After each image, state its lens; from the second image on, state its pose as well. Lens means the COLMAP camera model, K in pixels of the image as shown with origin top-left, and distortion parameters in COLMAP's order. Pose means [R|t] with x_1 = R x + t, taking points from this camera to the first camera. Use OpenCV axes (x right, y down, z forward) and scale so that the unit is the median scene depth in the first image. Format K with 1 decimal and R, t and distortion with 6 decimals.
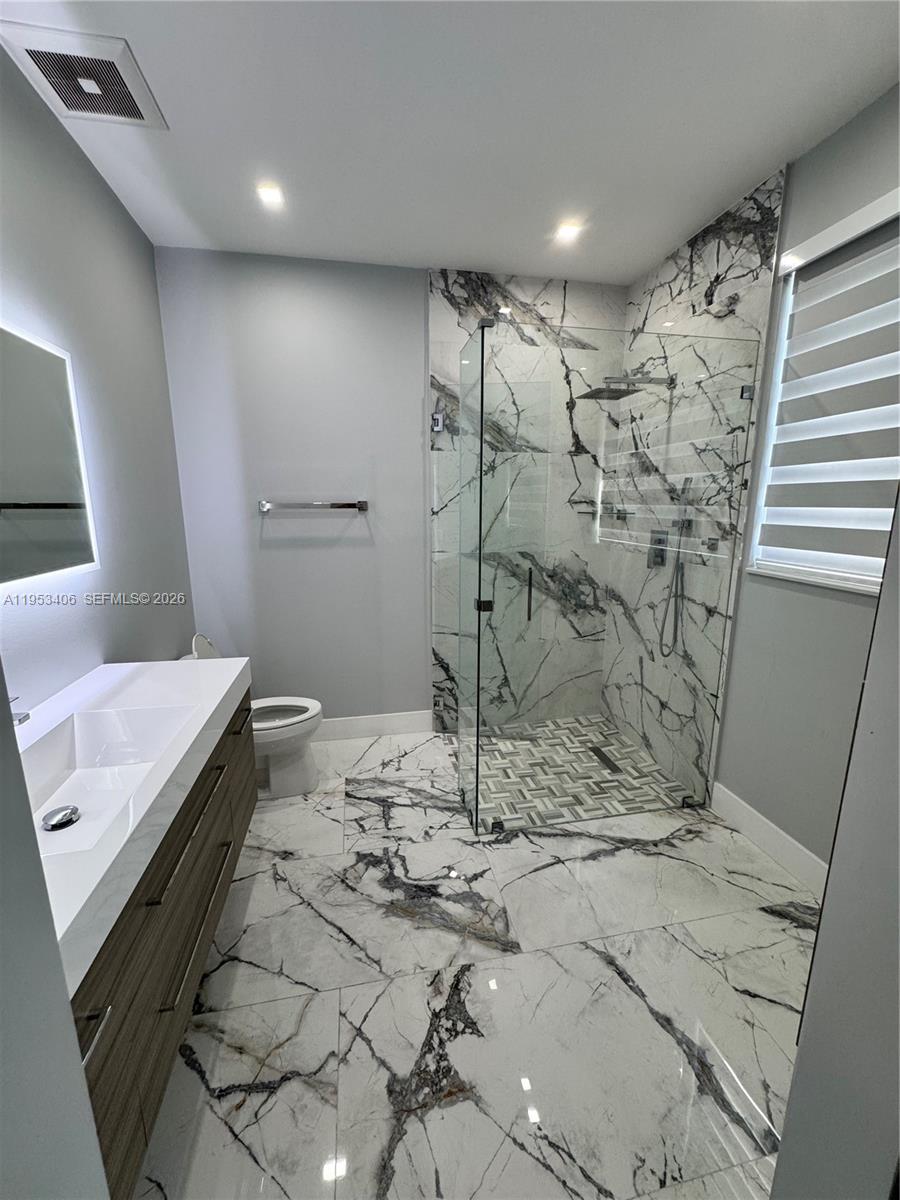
lens RADIAL K [[482.6, 0, 450.2], [0, 482.6, 600.4], [0, 0, 1]] dist [-0.000131, -0.000503]
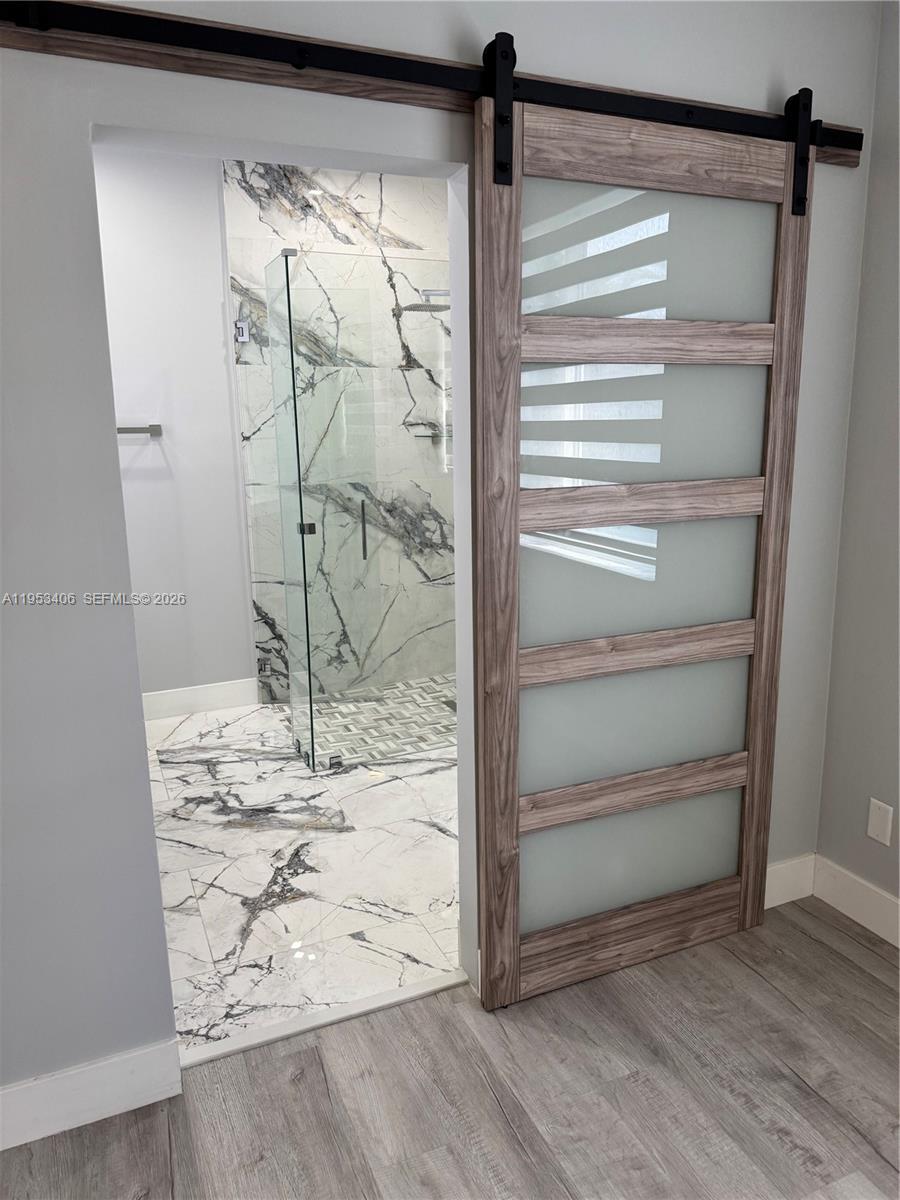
lens RADIAL K [[834.0, 0, 459.6], [0, 834.0, 599.1], [0, 0, 1]] dist [0.078508, -0.069800]
pose [[0.973951, -0.058408, 0.219106, -0.007076], [0.057689, 0.998288, 0.009682, 0.123677], [-0.219296, 0.003210, 0.975653, -0.595502]]
